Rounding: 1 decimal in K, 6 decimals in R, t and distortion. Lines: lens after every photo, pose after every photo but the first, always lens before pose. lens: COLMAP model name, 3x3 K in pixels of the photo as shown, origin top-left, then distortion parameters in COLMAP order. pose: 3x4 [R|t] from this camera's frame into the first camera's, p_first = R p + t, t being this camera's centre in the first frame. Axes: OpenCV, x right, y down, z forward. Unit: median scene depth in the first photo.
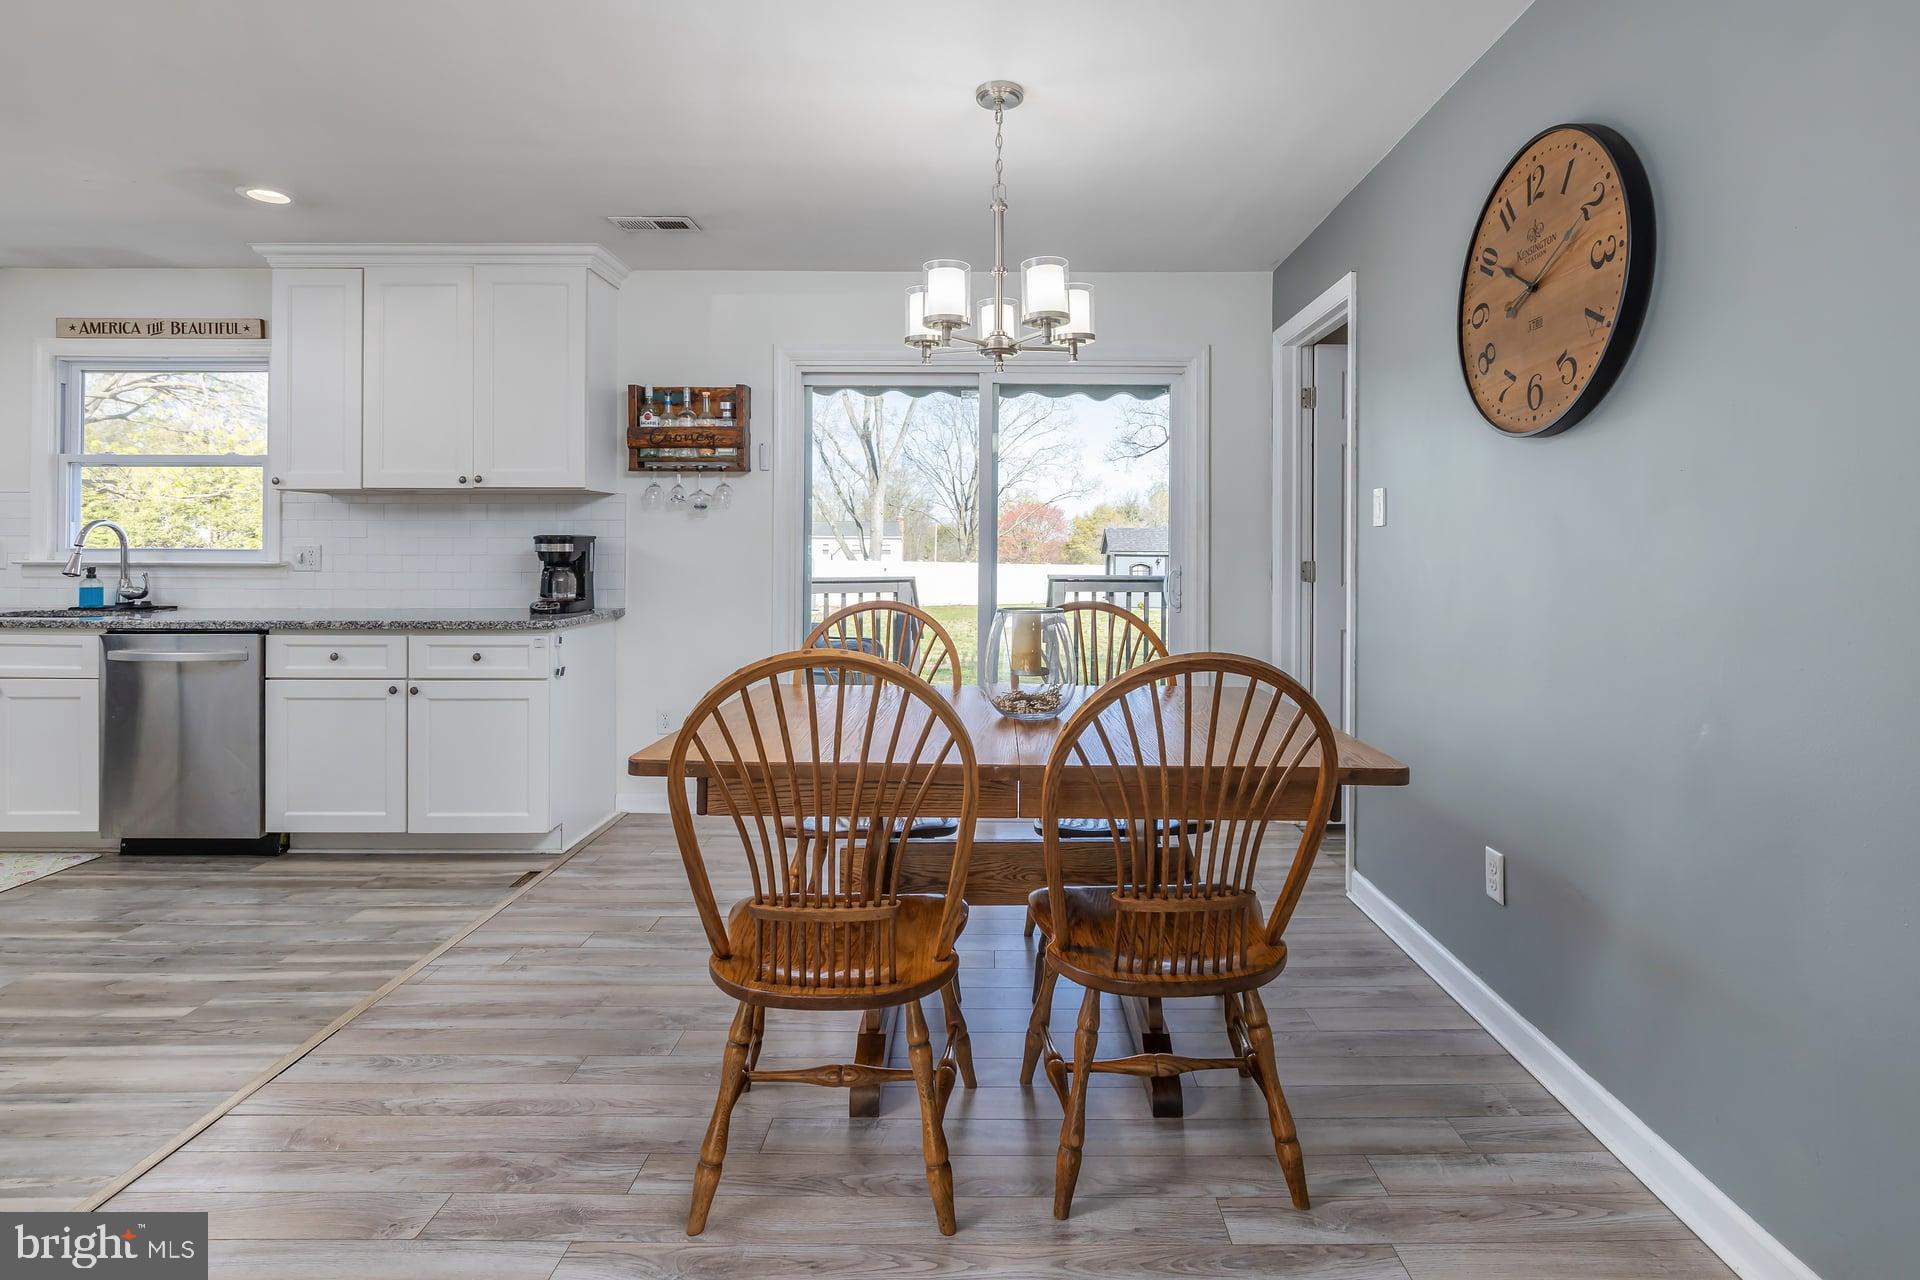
lens RADIAL K [[887.2, 0, 989.0], [0, 887.2, 535.0], [0, 0, 1]] dist [-0.001013, -0.000151]
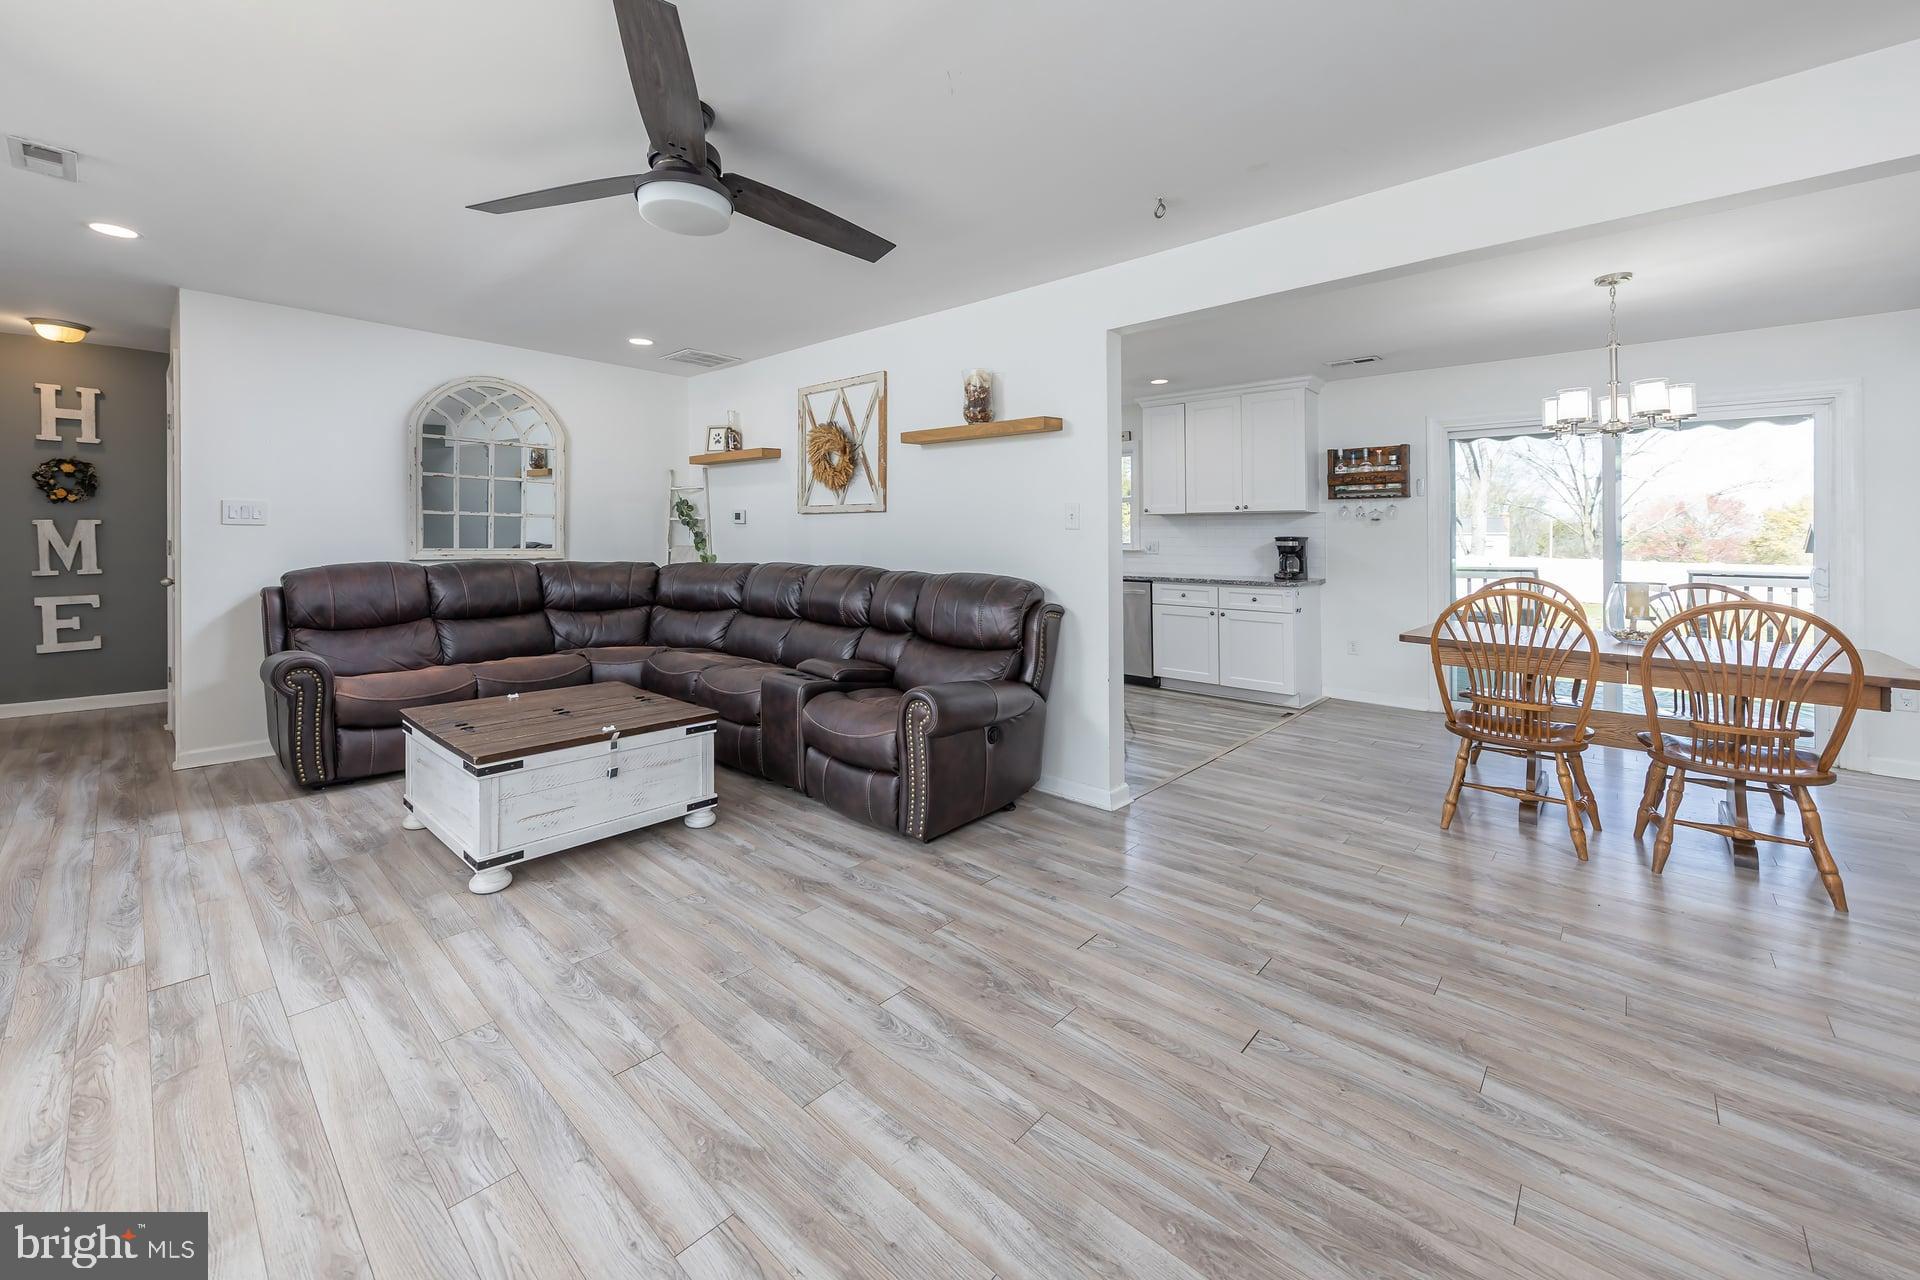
lens RADIAL K [[707.2, 0, 954.8], [0, 707.2, 523.5], [0, 0, 1]] dist [-0.001379, -0.000280]
pose [[0.724837, -0.010957, -0.688833, 0.014363], [0.002980, 0.999914, -0.012769, -0.009760], [0.688913, 0.007203, 0.724808, -0.499769]]
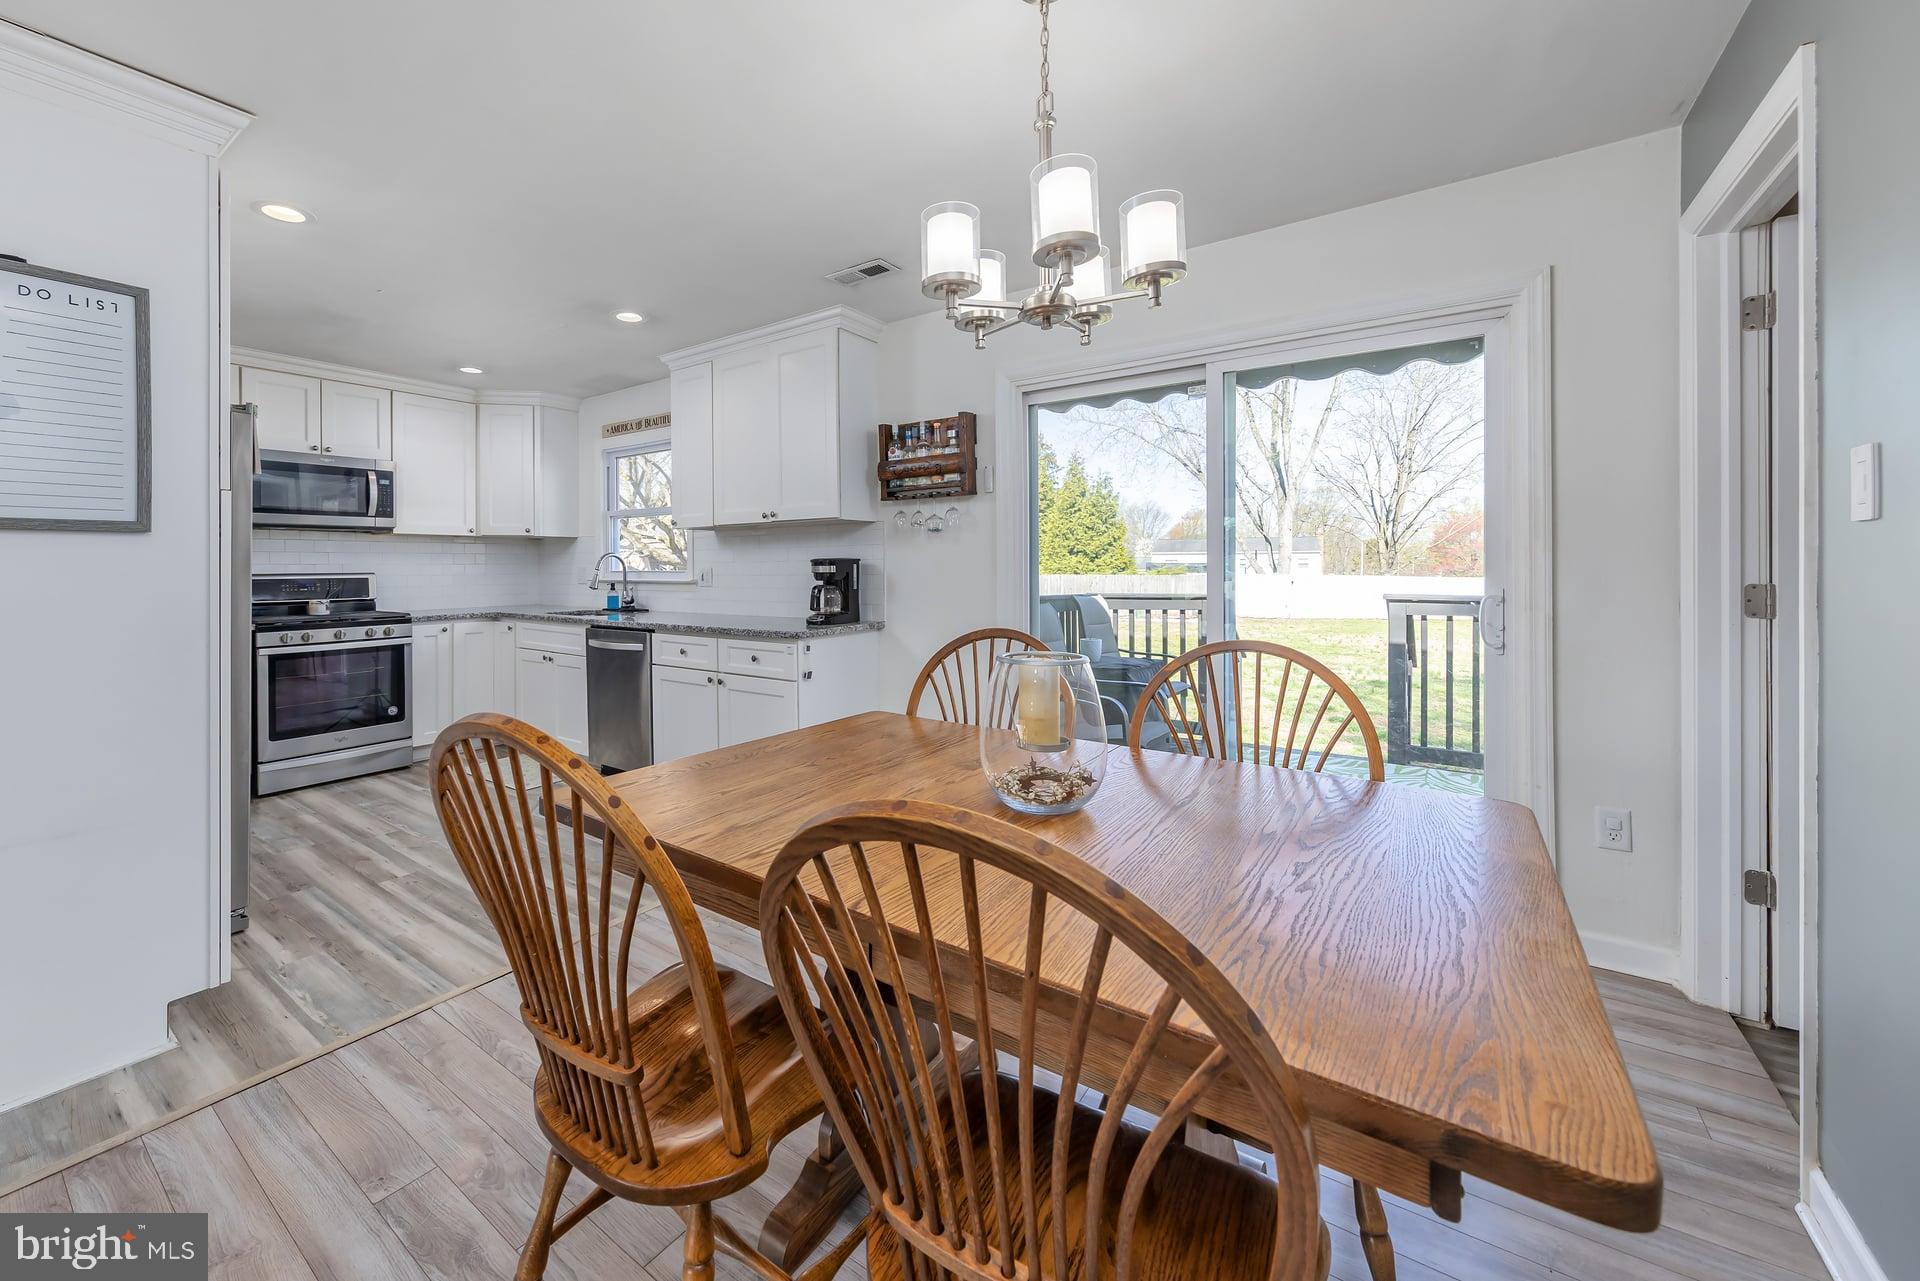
lens RADIAL K [[740.7, 0, 904.1], [0, 740.7, 563.1], [0, 0, 1]] dist [-0.001446, -0.000018]
pose [[0.819856, -0.010841, -0.572467, 0.161017], [0.019262, 0.999777, 0.008653, -0.000212], [0.572245, -0.018121, 0.819882, 0.238882]]
